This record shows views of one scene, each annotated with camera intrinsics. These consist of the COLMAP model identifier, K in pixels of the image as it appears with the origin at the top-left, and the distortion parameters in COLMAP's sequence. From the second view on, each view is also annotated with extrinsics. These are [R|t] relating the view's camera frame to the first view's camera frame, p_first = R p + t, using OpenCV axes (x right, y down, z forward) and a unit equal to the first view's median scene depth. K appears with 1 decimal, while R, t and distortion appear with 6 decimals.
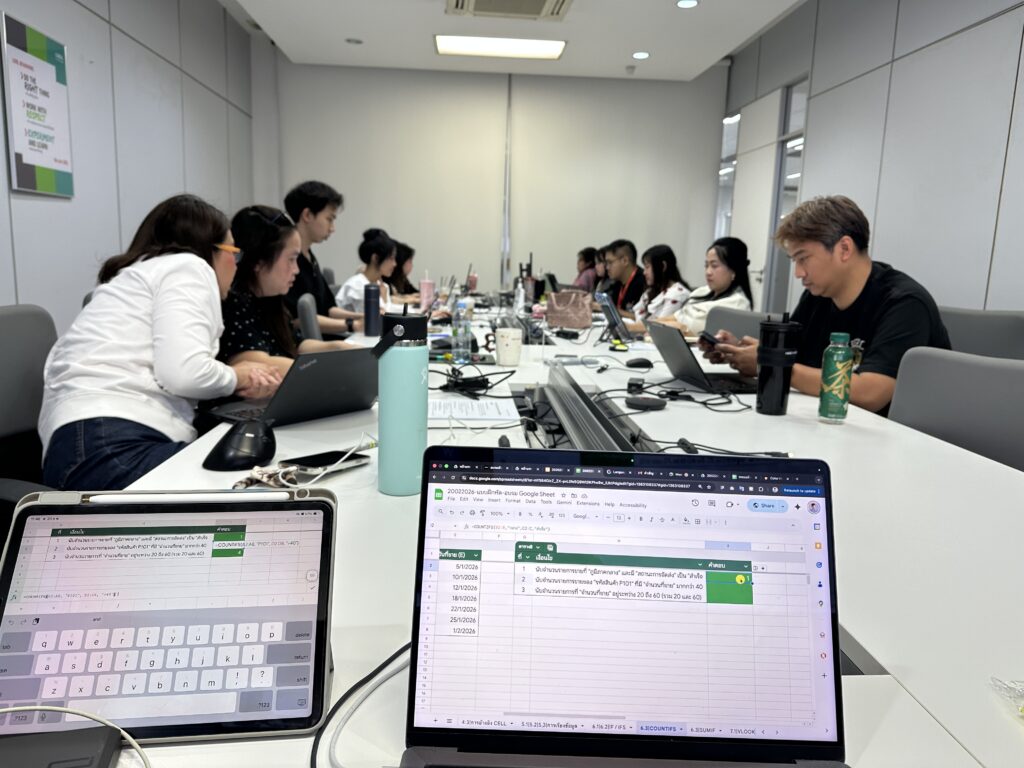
lens RADIAL K [[731.4, 0, 507.8], [0, 731.4, 381.0], [0, 0, 1]] dist [0.064368, -0.068165]
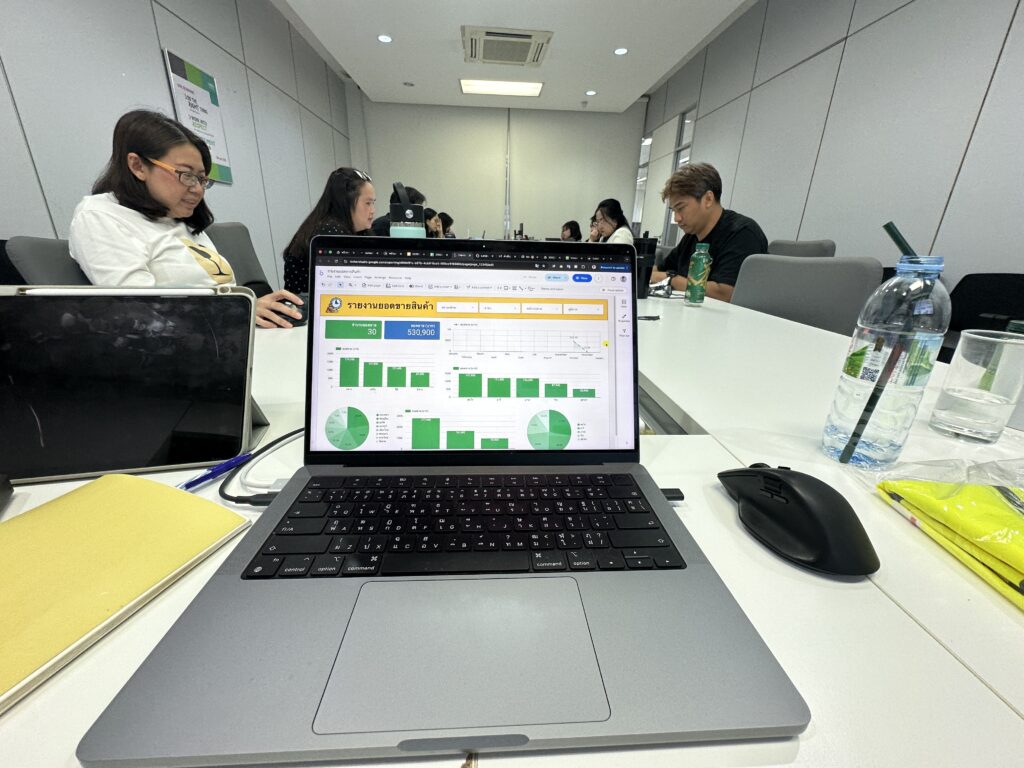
lens RADIAL K [[412.9, 0, 515.3], [0, 412.9, 378.1], [0, 0, 1]] dist [0.019987, 0.000082]
pose [[0.999959, -0.008545, 0.002979, 0.055125], [0.007918, 0.985559, 0.169148, 0.052134], [-0.004382, -0.169118, 0.985586, 0.069854]]
